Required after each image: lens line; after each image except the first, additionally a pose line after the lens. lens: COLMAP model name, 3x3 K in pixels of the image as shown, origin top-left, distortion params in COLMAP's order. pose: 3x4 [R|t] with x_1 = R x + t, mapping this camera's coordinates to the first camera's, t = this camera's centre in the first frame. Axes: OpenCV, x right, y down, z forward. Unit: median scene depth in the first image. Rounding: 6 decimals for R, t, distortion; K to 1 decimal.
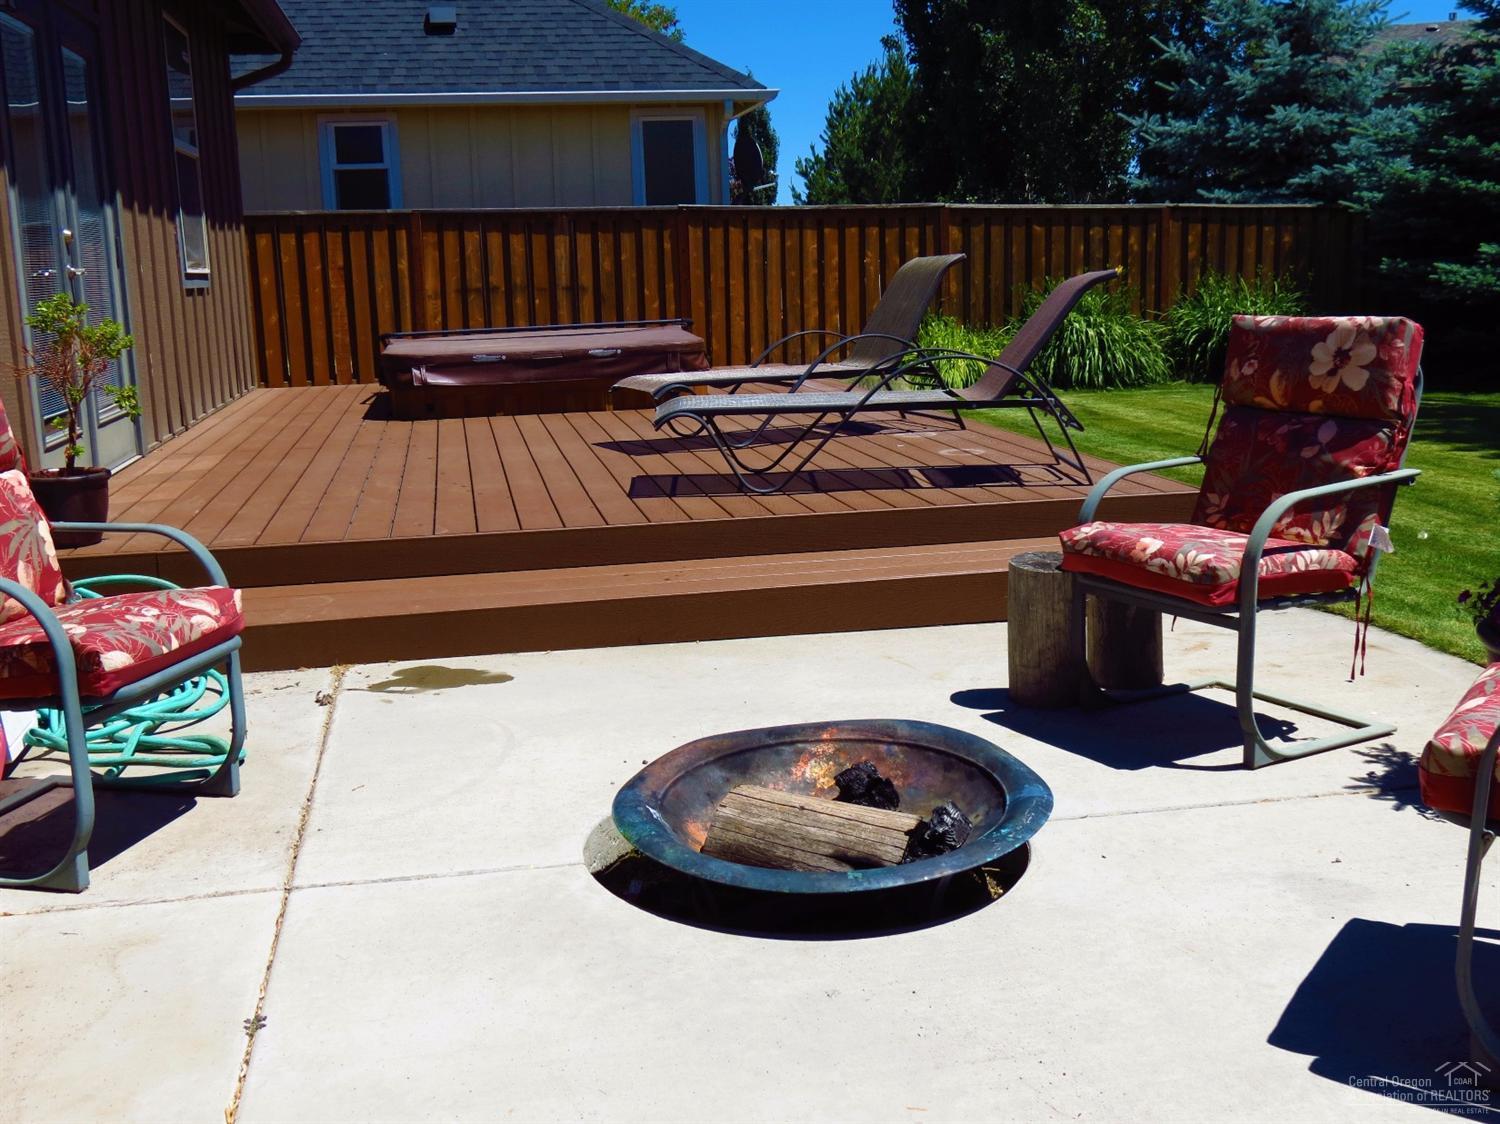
lens RADIAL K [[1550.3, 0, 752.2], [0, 1550.3, 563.3], [0, 0, 1]] dist [-0.020133, 0.000000]
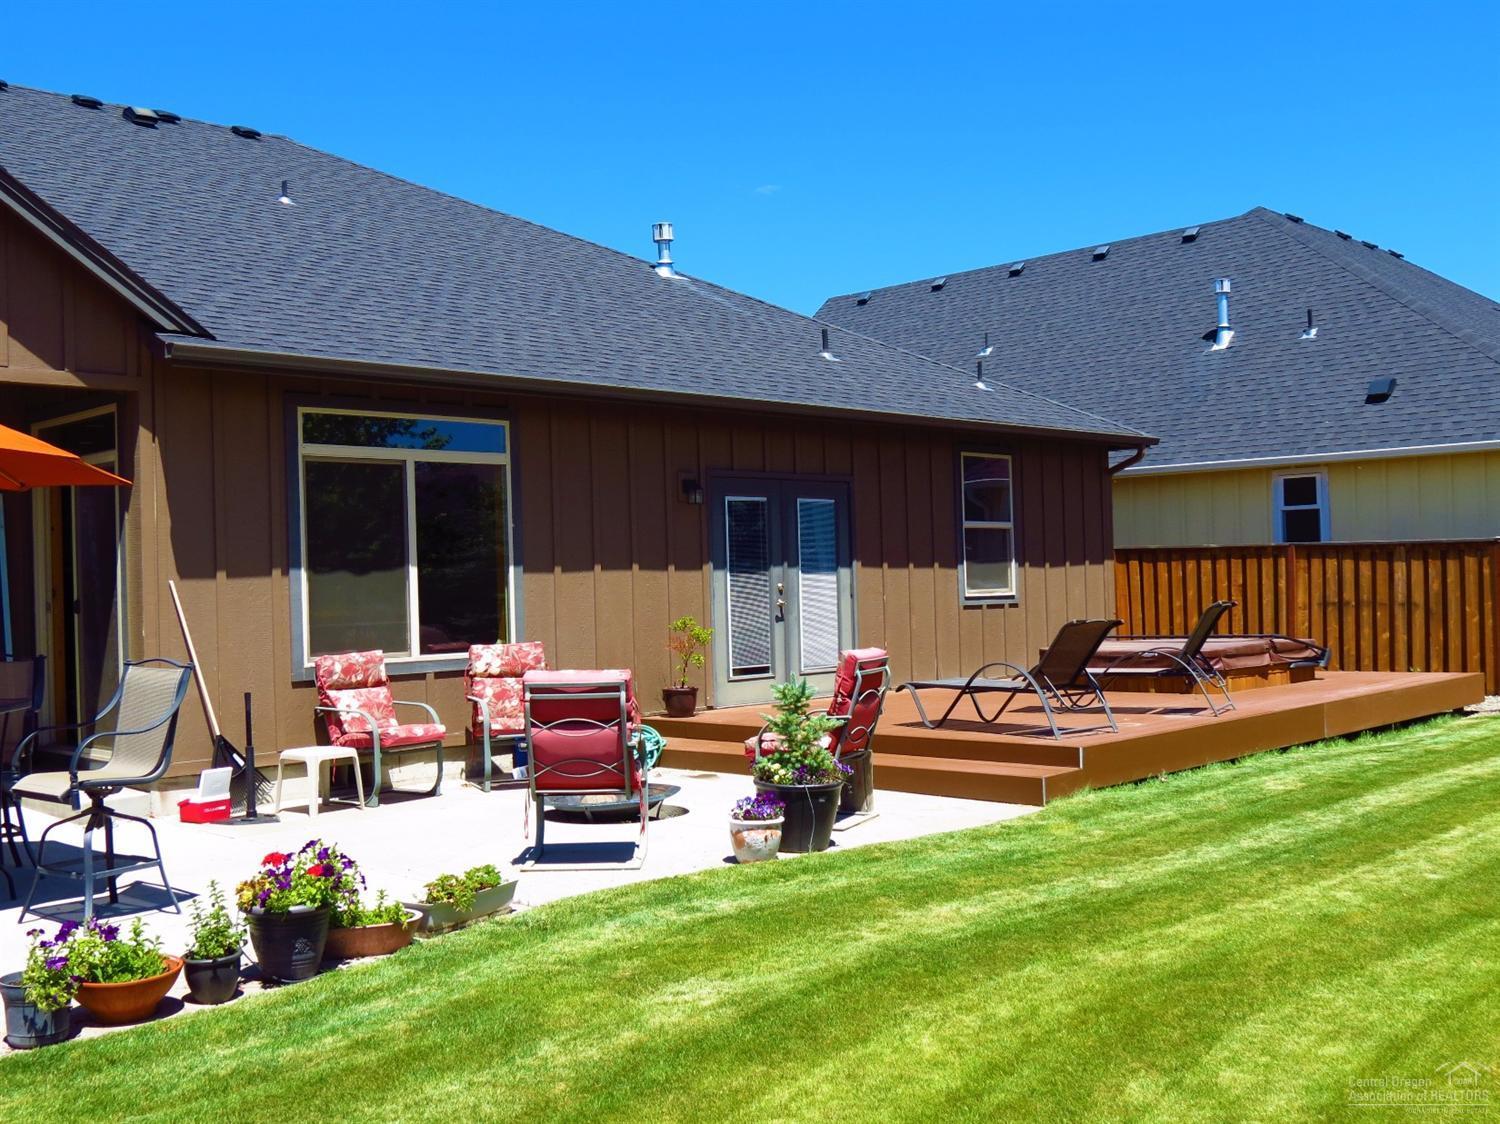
lens RADIAL K [[1550.3, 0, 748.2], [0, 1550.3, 564.3], [0, 0, 1]] dist [-0.020133, 0.000000]
pose [[0.566786, 0.005295, -0.823848, 0.568563], [-0.149871, 0.983957, -0.096784, -0.011230], [0.810119, 0.178326, 0.558486, -0.108321]]
